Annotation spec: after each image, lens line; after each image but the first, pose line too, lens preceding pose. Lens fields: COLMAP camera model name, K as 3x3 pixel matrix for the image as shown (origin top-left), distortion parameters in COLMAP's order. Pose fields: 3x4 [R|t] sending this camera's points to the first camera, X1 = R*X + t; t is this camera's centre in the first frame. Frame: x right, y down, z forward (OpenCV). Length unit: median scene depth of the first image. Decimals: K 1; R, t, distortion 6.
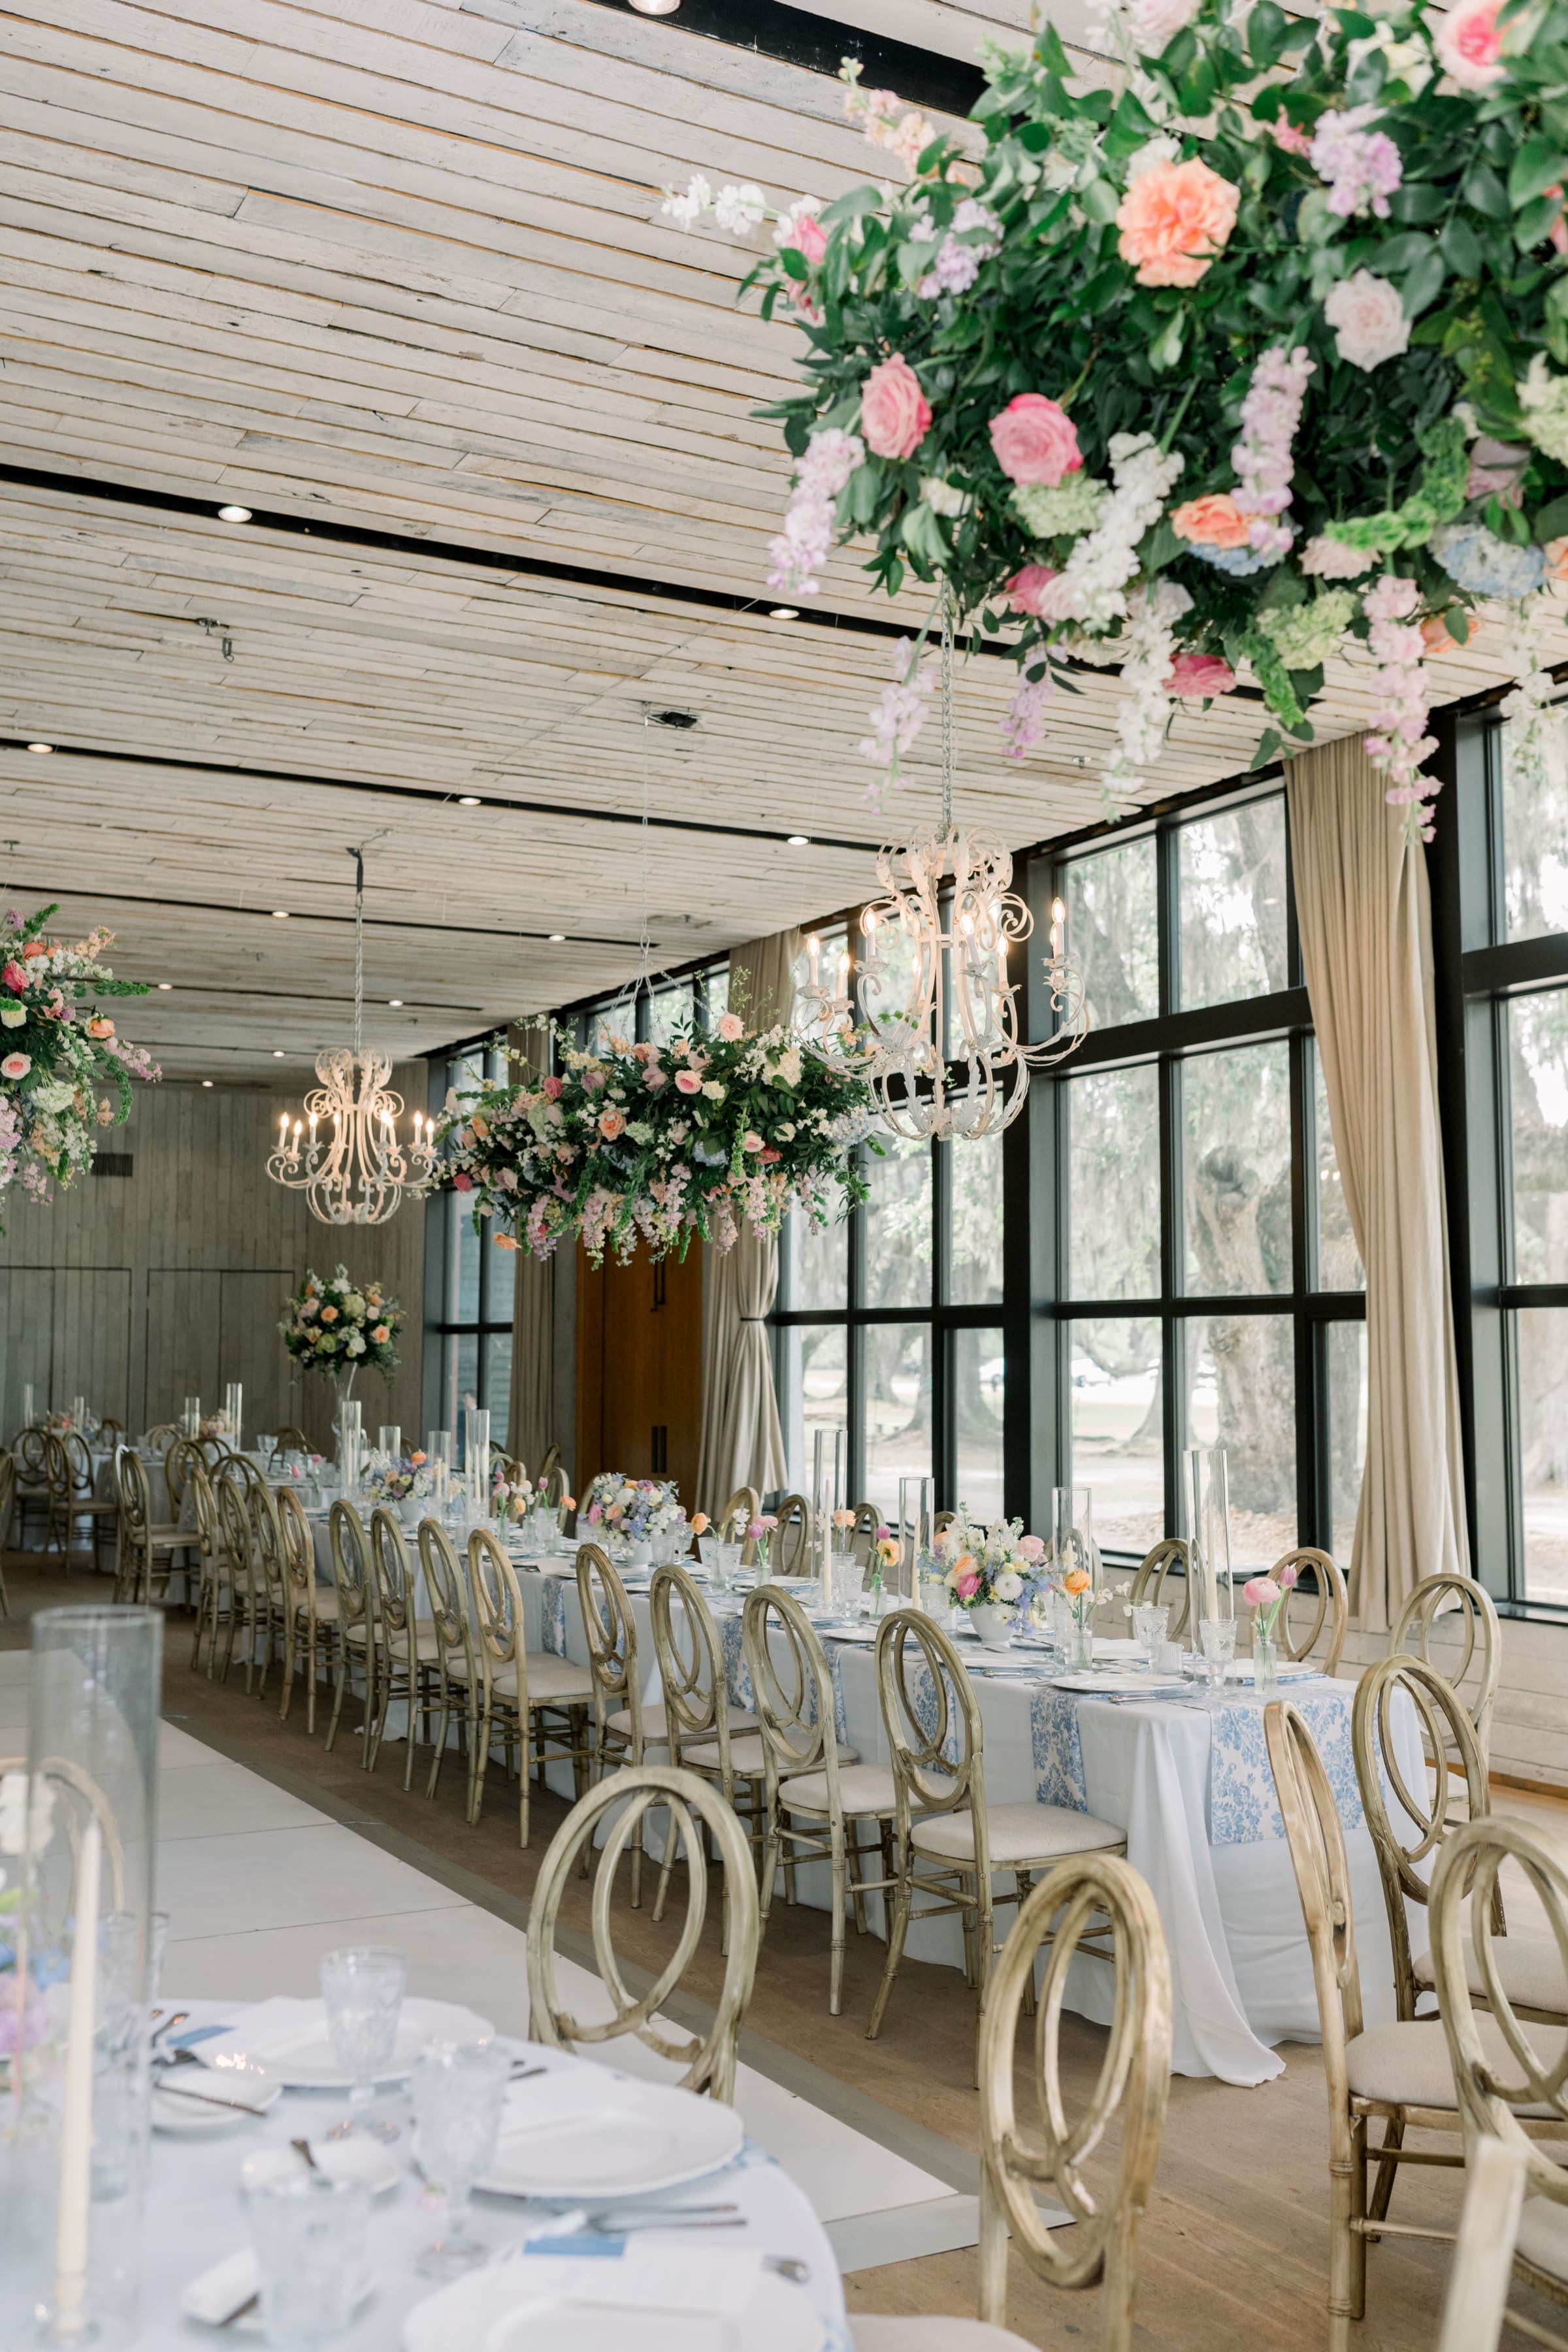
lens RADIAL K [[2254.9, 0, 779.4], [0, 2254.9, 1160.9], [0, 0, 1]] dist [-0.007188, 0.004971]
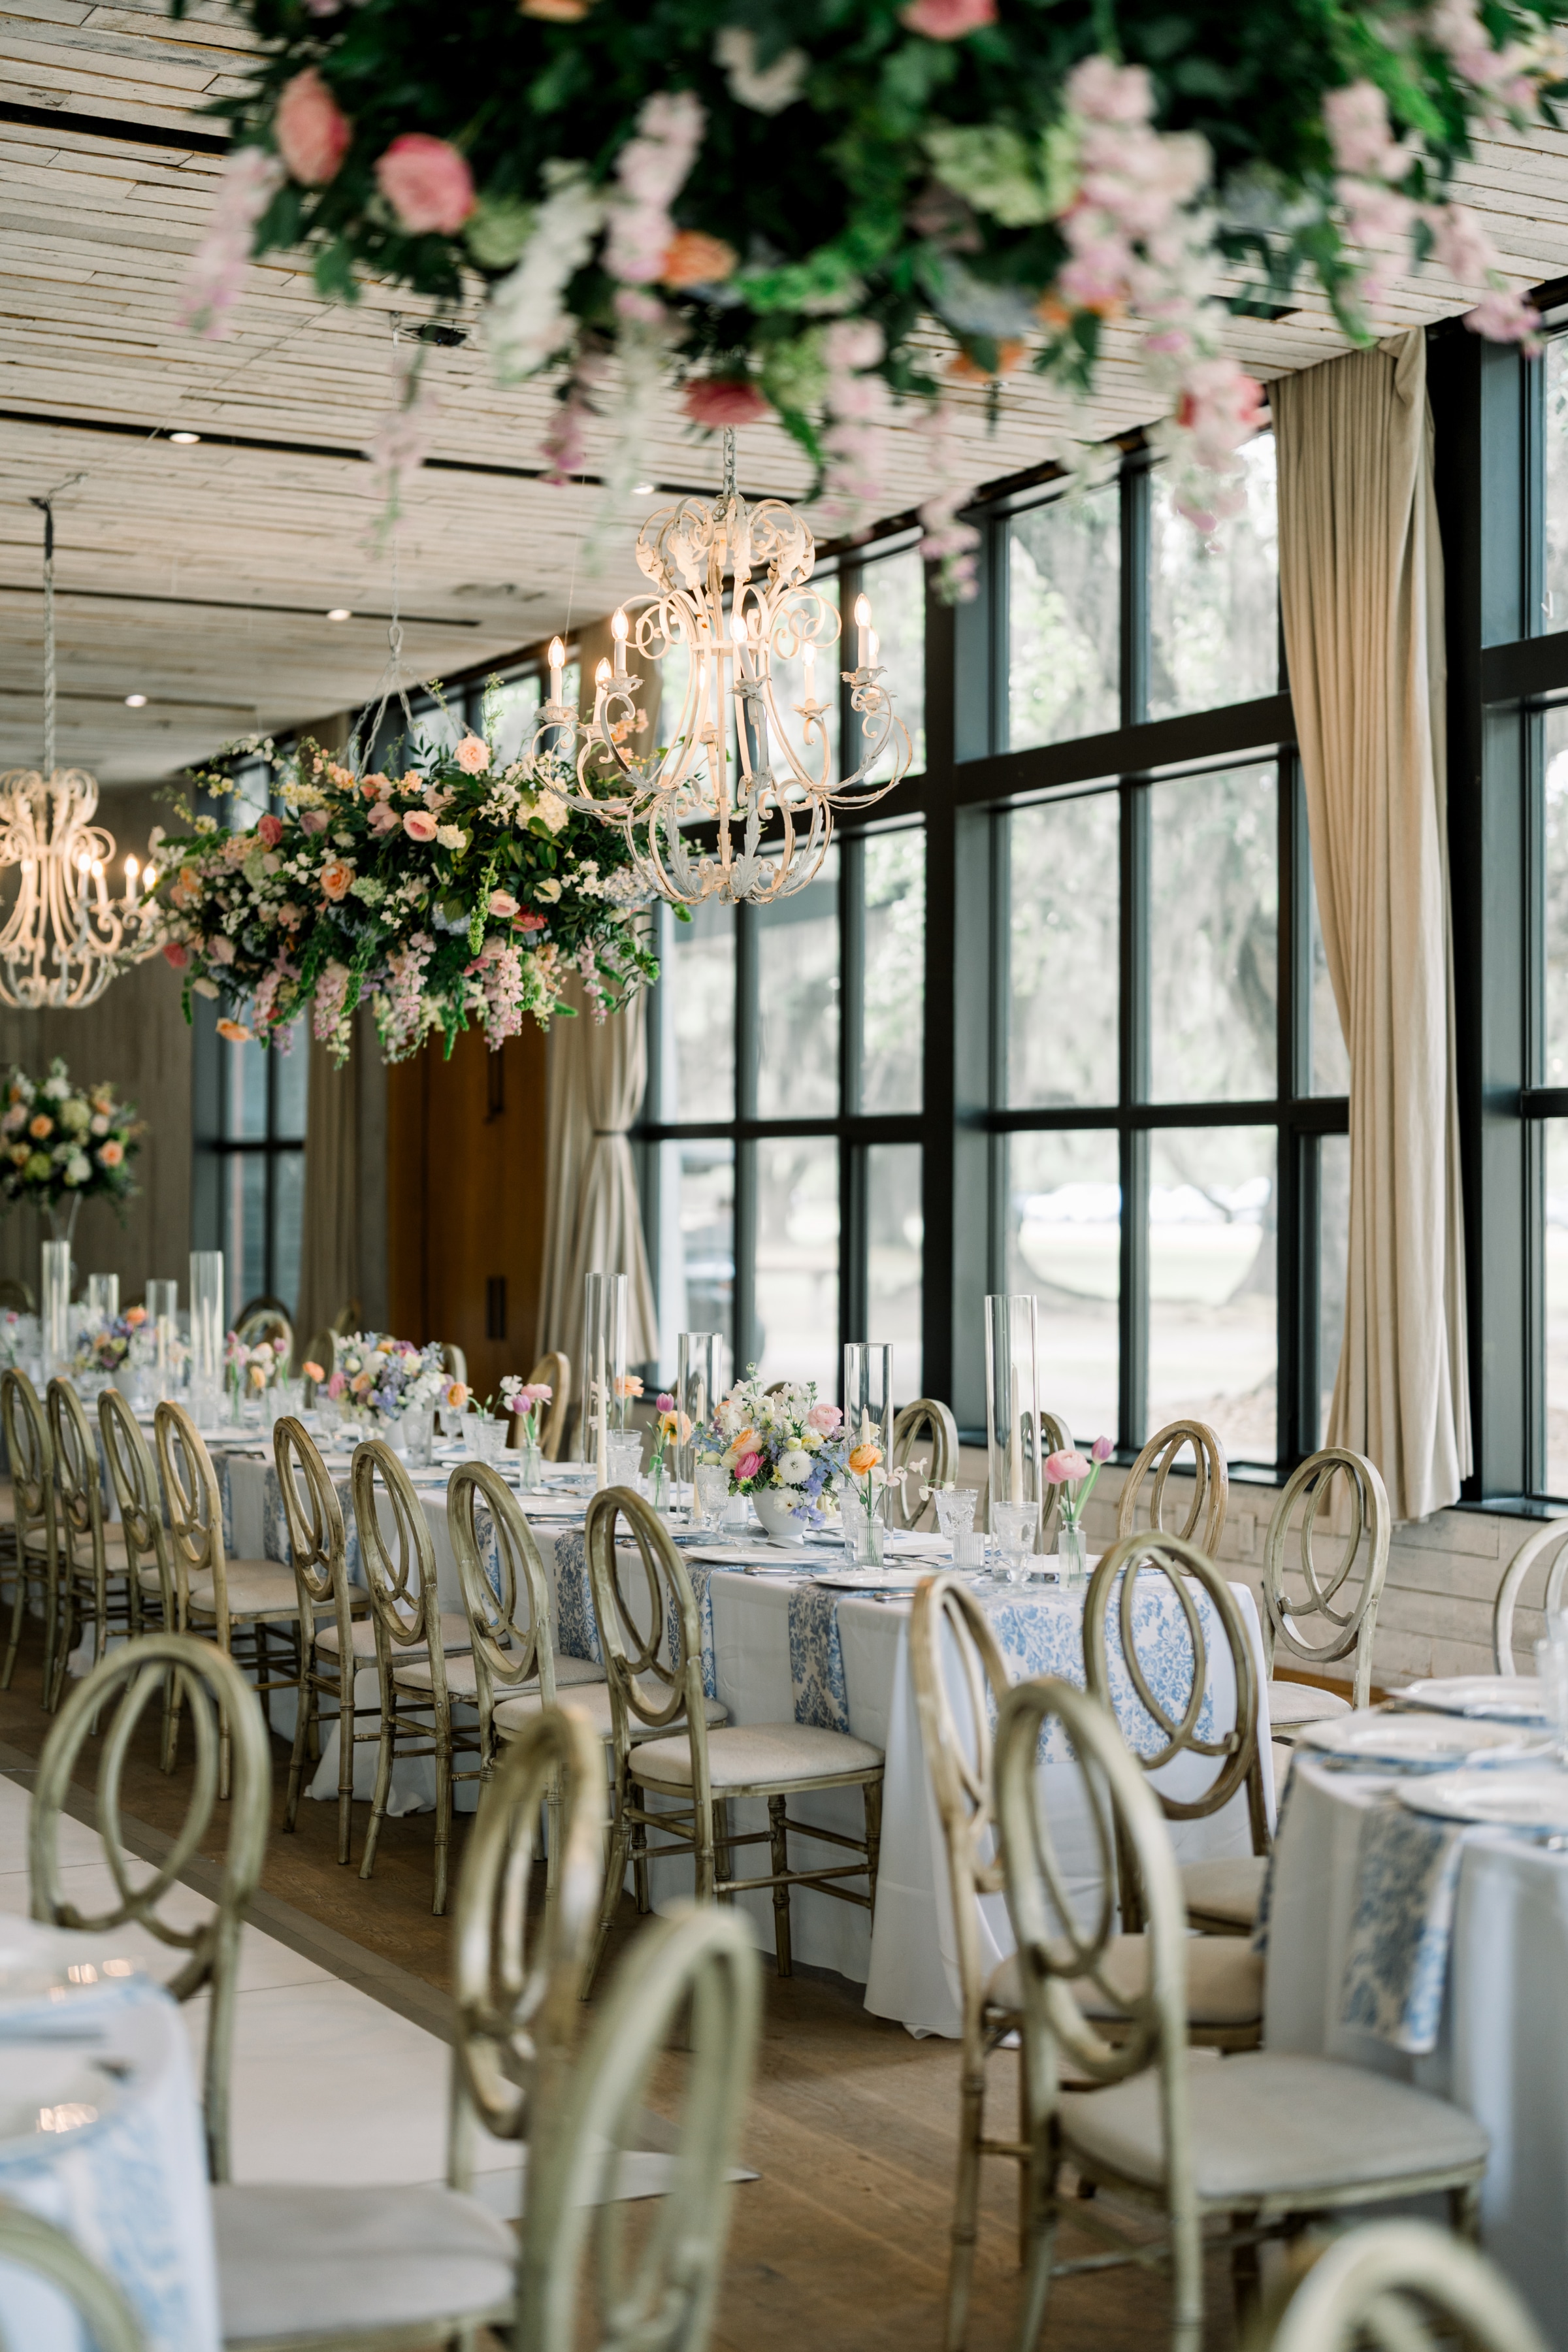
lens RADIAL K [[3232.5, 0, 784.0], [0, 3232.5, 1176.0], [0, 0, 1]] dist [-0.054691, 0.253816]
pose [[0.999998, -0.000821, 0.001977, 0.069024], [0.000653, 0.996539, 0.083125, -0.006301], [-0.002038, -0.083124, 0.996537, -0.094599]]
